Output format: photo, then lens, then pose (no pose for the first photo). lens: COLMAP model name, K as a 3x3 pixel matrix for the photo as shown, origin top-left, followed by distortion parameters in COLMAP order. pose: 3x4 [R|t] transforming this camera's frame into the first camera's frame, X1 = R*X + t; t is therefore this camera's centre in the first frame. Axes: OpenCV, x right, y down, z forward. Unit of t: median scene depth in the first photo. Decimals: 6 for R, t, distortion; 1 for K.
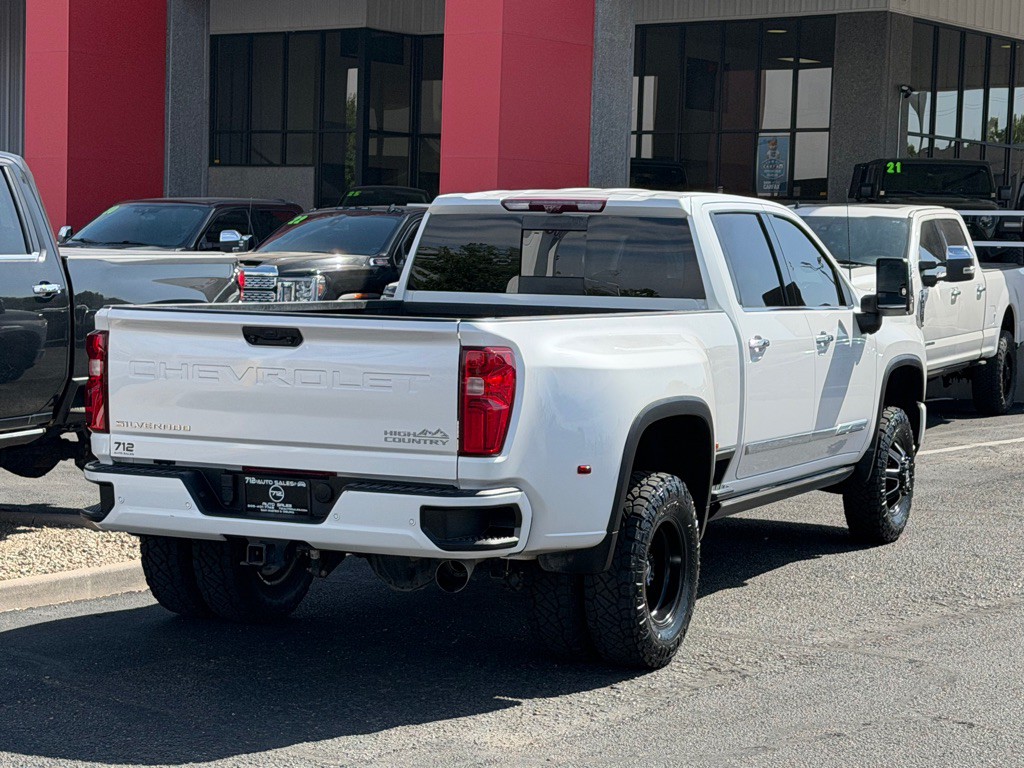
lens RADIAL K [[2268.3, 0, 516.8], [0, 2268.3, 386.9], [0, 0, 1]] dist [0.175918, 0.000000]
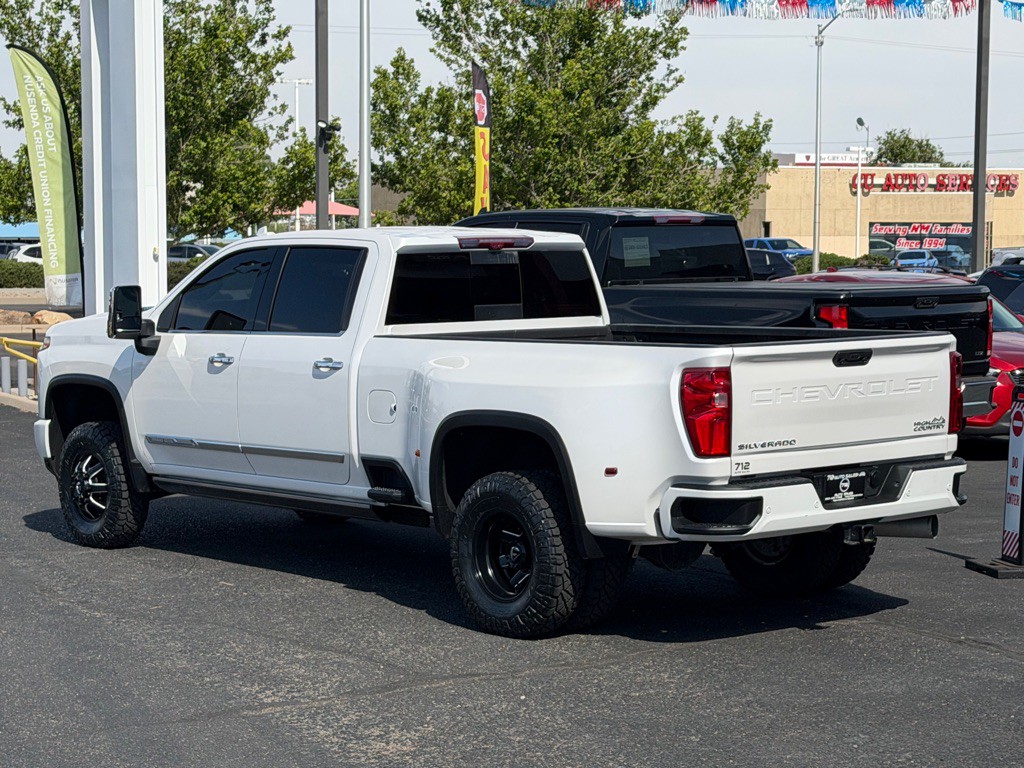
lens RADIAL K [[2341.3, 0, 508.8], [0, 2341.3, 385.9], [0, 0, 1]] dist [0.181056, 0.000000]
pose [[0.423192, -0.085052, 0.902039, -1.328370], [0.078947, 0.995259, 0.056803, -0.093528], [-0.902594, 0.047175, 0.427900, 0.612337]]
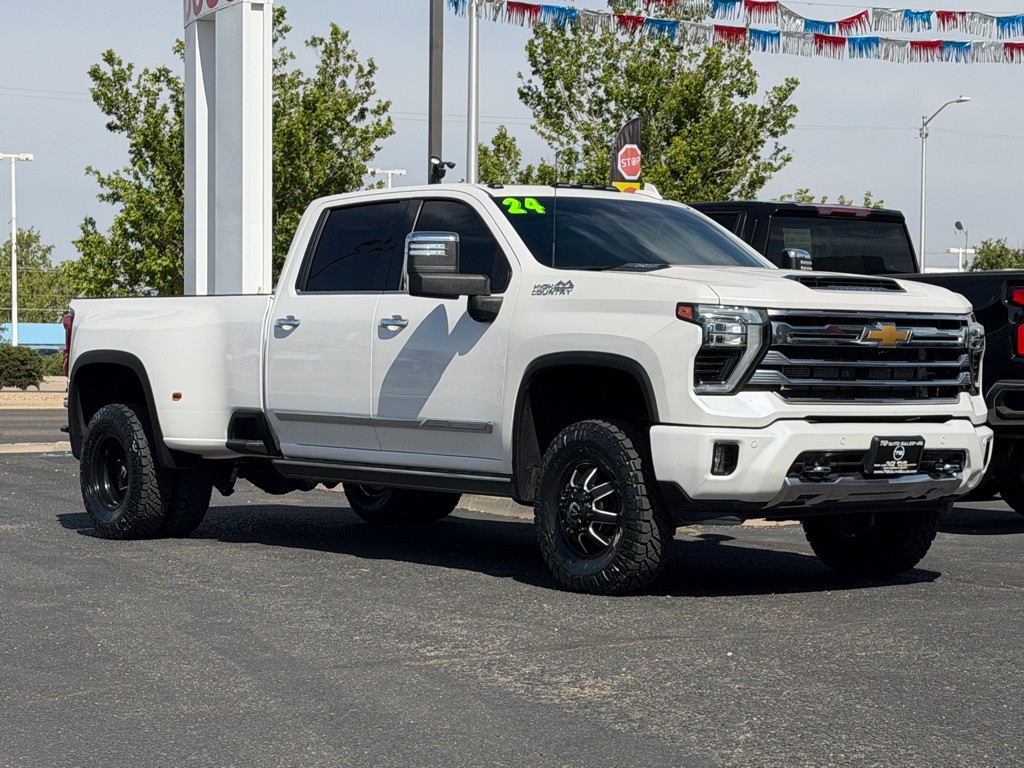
lens RADIAL K [[2341.3, 0, 519.8], [0, 2341.3, 411.4], [0, 0, 1]] dist [0.181056, 0.000000]
pose [[0.448793, -0.042027, 0.892647, -1.217118], [0.070859, 0.997422, 0.011335, 0.000843], [-0.890822, 0.058165, 0.450614, 0.729598]]
